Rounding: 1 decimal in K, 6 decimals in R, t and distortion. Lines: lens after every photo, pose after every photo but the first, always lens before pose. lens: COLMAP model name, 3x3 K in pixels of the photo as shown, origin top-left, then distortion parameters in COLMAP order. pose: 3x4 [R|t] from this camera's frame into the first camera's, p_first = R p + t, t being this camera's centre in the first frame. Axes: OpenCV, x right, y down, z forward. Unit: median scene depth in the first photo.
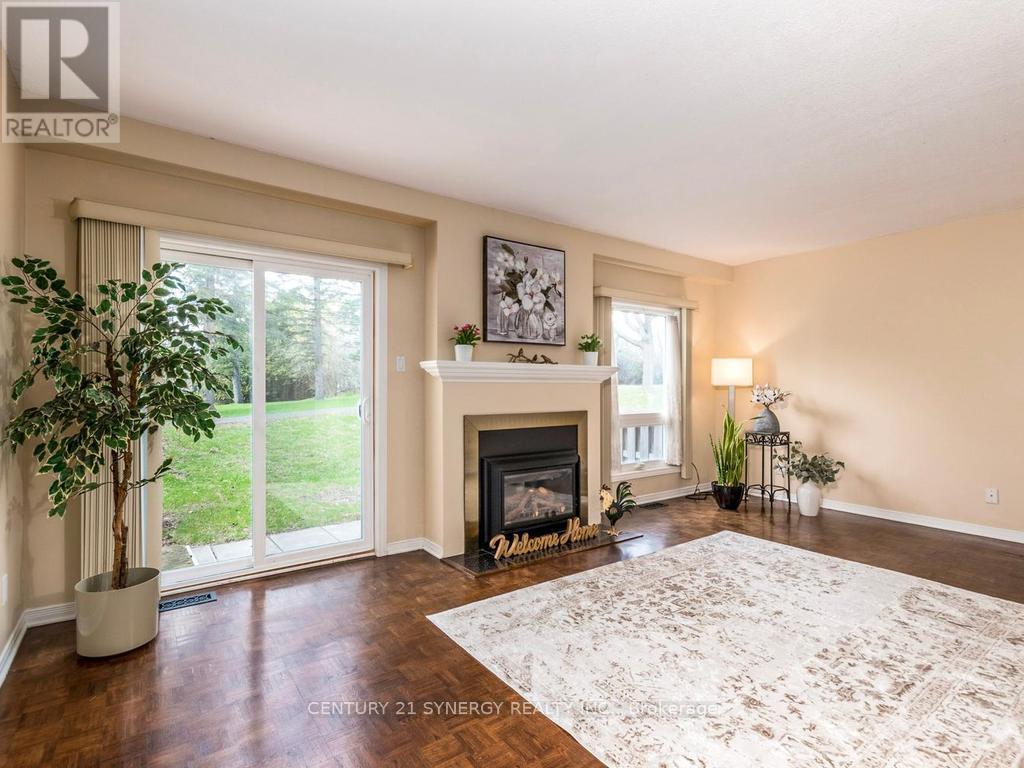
lens RADIAL K [[513.8, 0, 507.9], [0, 513.8, 379.5], [0, 0, 1]] dist [0.001632, -0.000297]
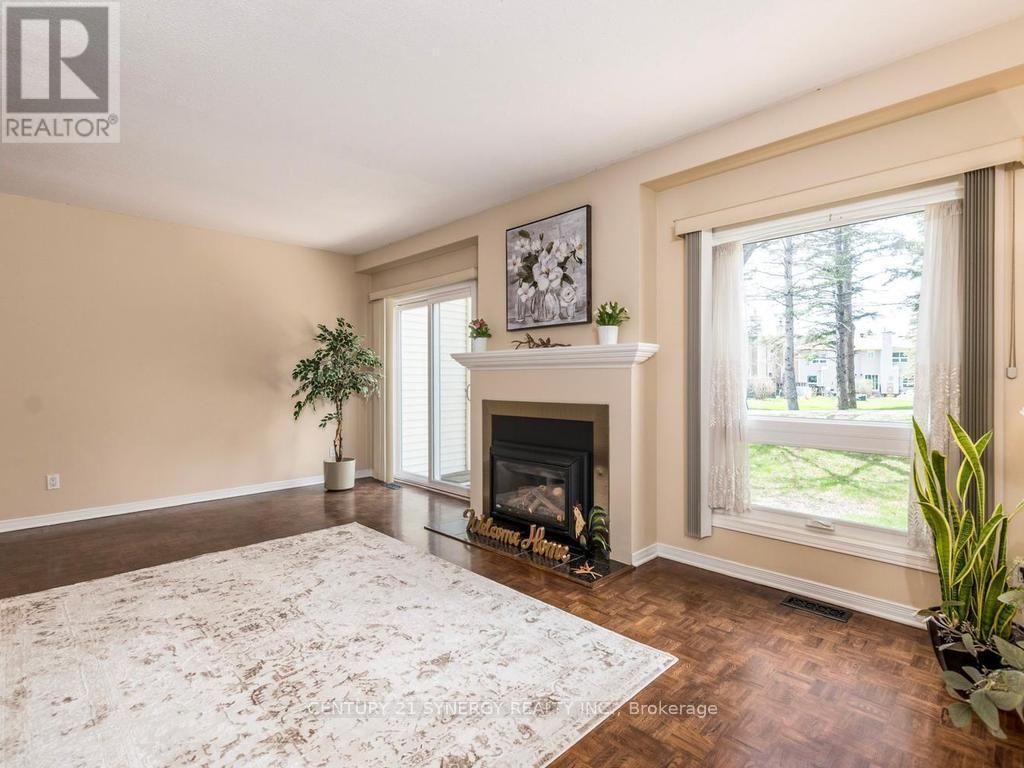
lens RADIAL K [[513.8, 0, 507.9], [0, 513.8, 379.5], [0, 0, 1]] dist [0.001632, -0.000297]
pose [[0.138927, -0.002879, -0.990298, 0.952366], [0.006679, 0.999976, -0.001970, 0.026148], [0.990280, -0.006341, 0.138943, 0.816312]]
